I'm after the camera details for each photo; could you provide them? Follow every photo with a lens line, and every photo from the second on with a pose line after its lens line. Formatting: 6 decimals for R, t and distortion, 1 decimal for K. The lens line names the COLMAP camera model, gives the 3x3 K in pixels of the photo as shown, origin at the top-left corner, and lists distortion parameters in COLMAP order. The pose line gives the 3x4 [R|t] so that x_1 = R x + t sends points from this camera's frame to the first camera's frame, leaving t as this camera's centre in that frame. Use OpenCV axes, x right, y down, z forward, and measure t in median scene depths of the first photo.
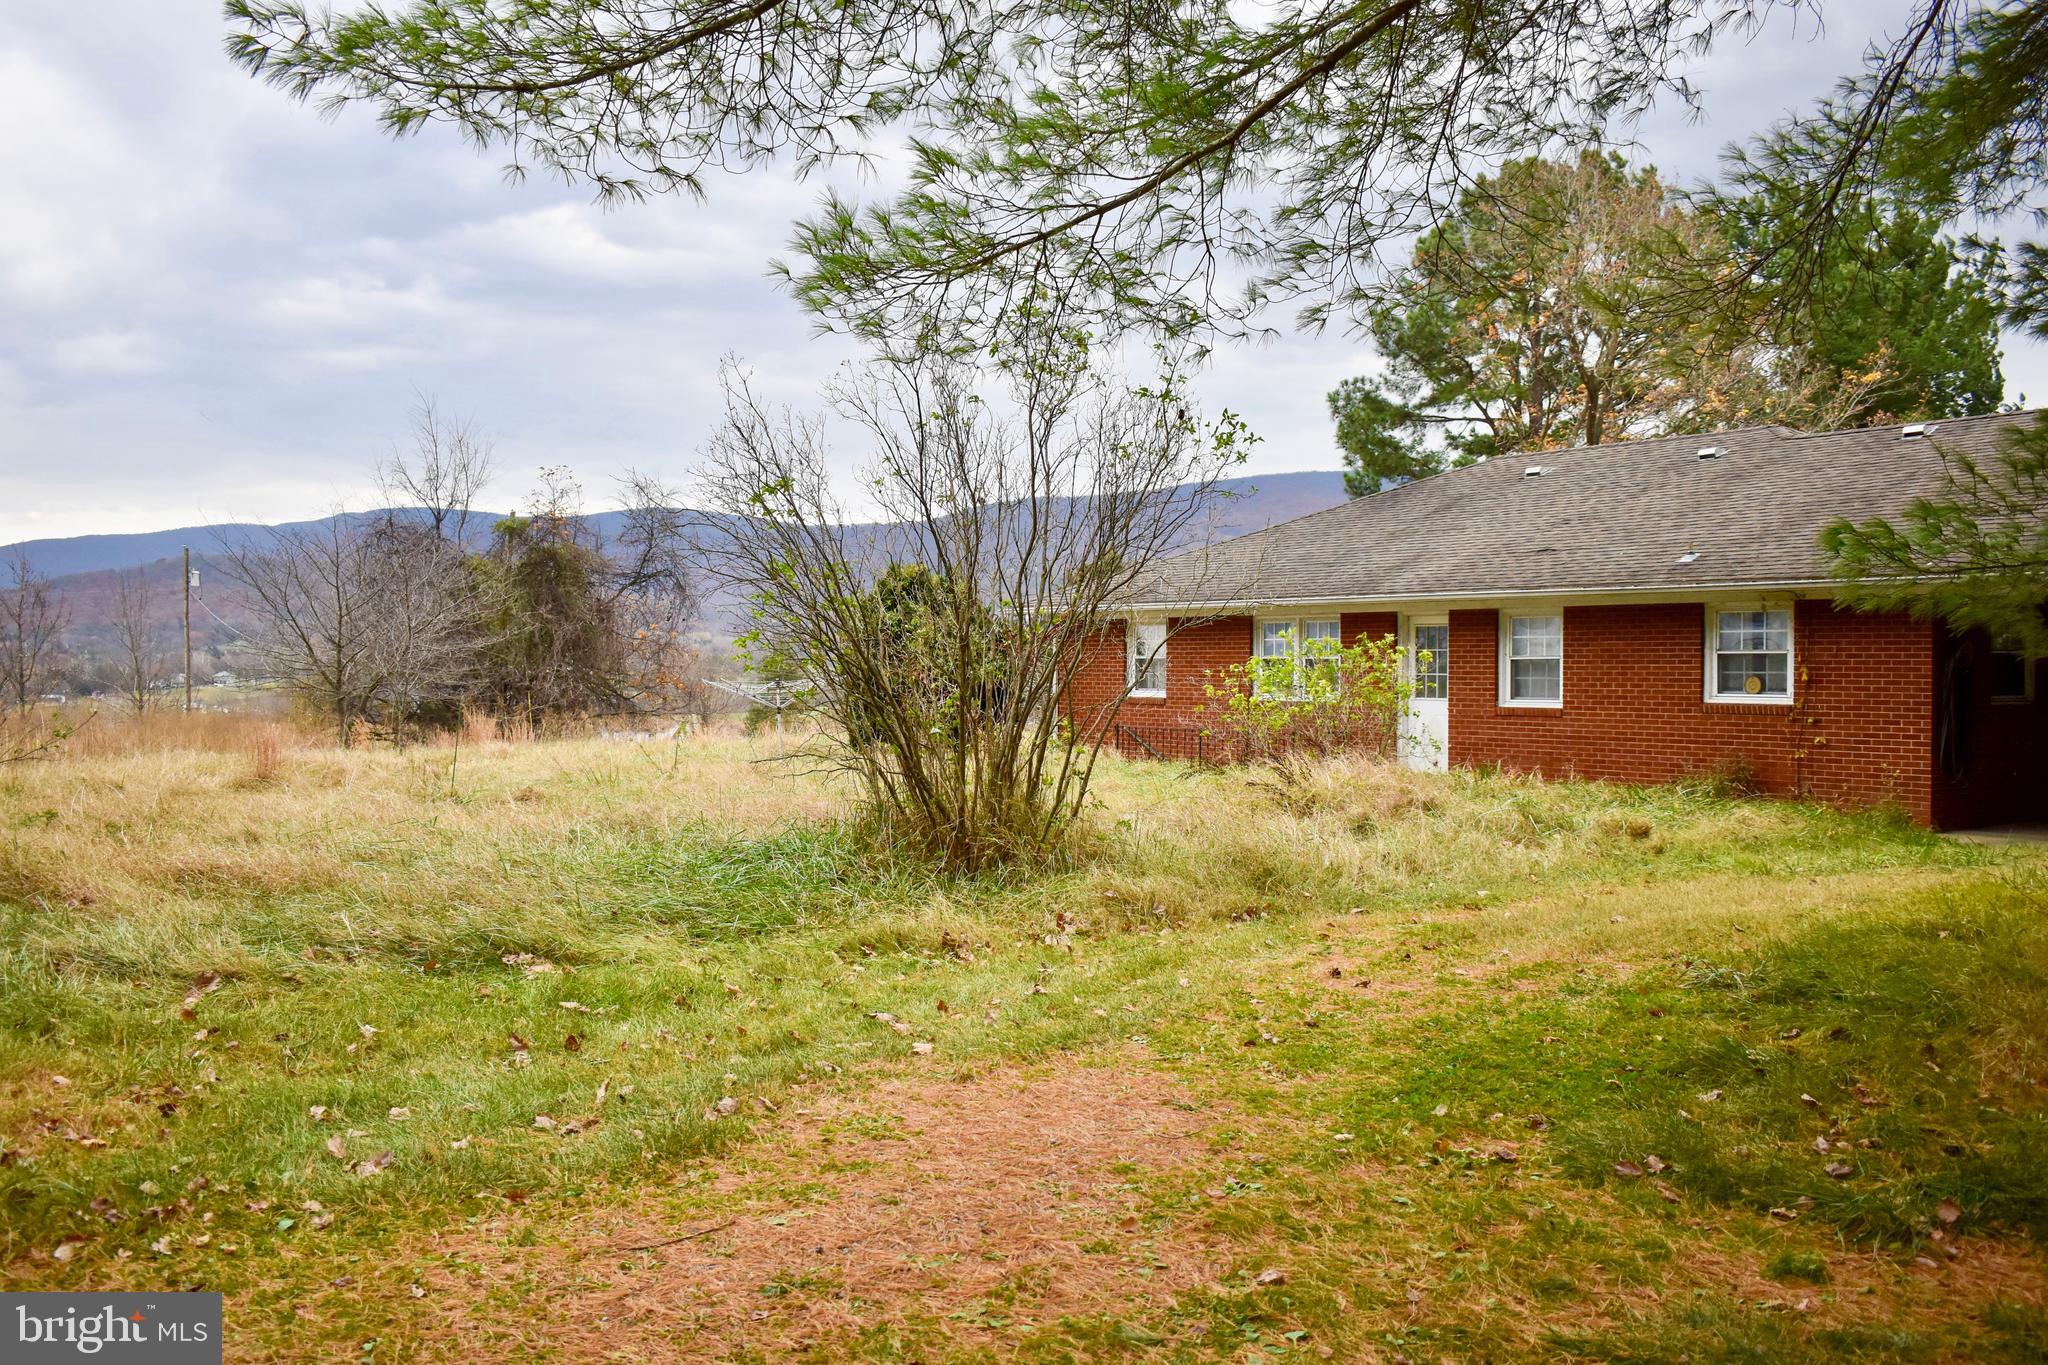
lens RADIAL K [[1893.0, 0, 1026.4], [0, 1893.0, 687.9], [0, 0, 1]] dist [-0.066673, 0.000000]
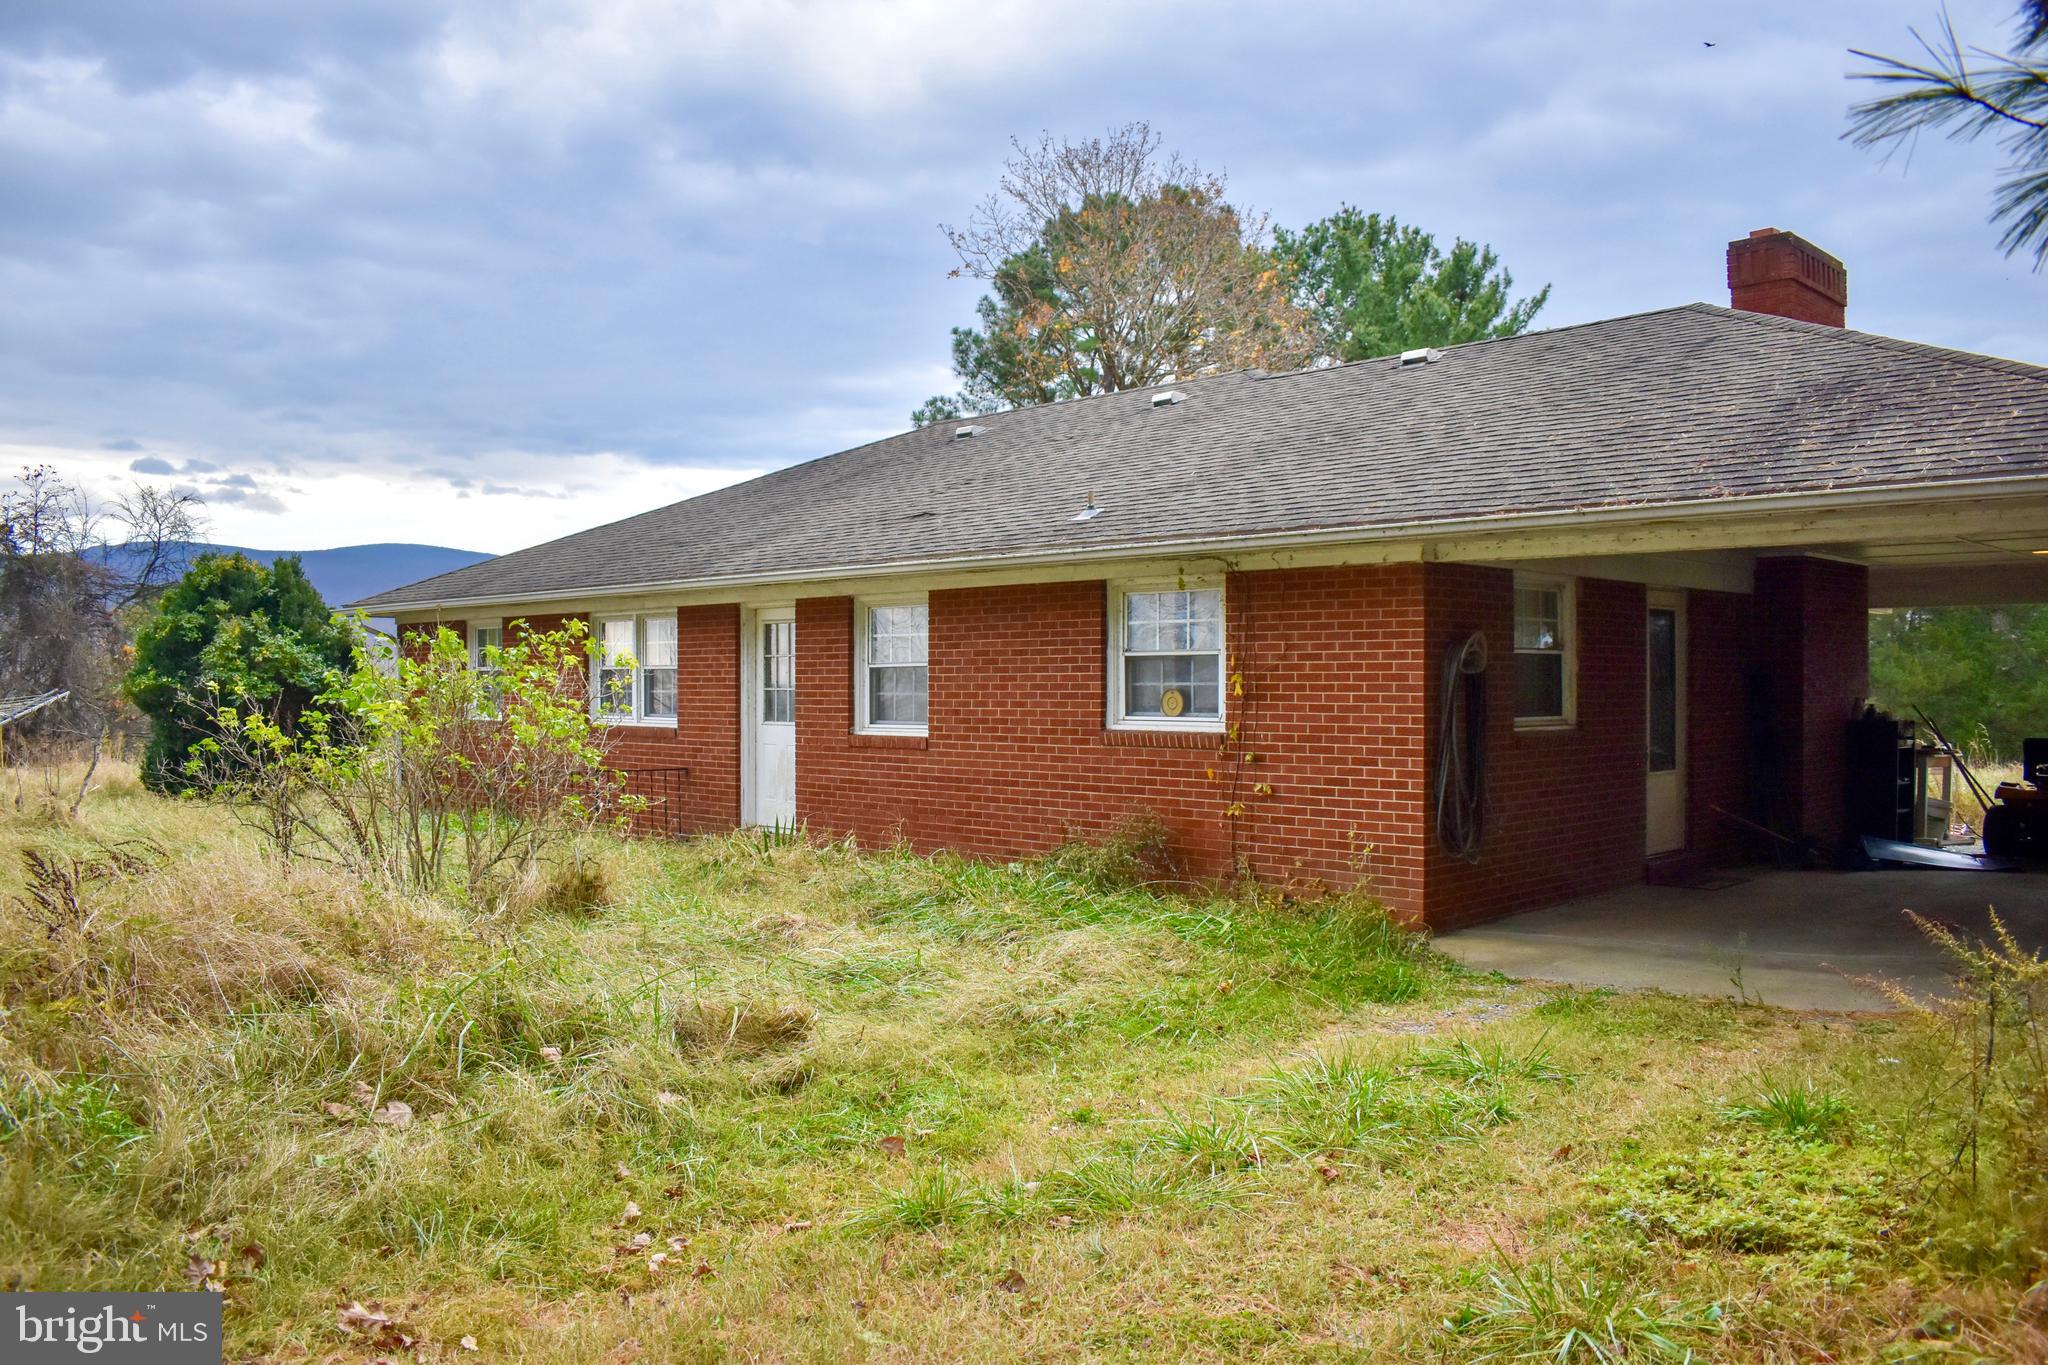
lens RADIAL K [[1646.5, 0, 1020.8], [0, 1646.5, 674.9], [0, 0, 1]] dist [-0.016289, -0.004680]
pose [[0.985147, -0.004474, 0.171656, 0.230080], [0.007353, 0.999843, -0.016140, -0.002358], [-0.171556, 0.017163, 0.985025, 0.426848]]
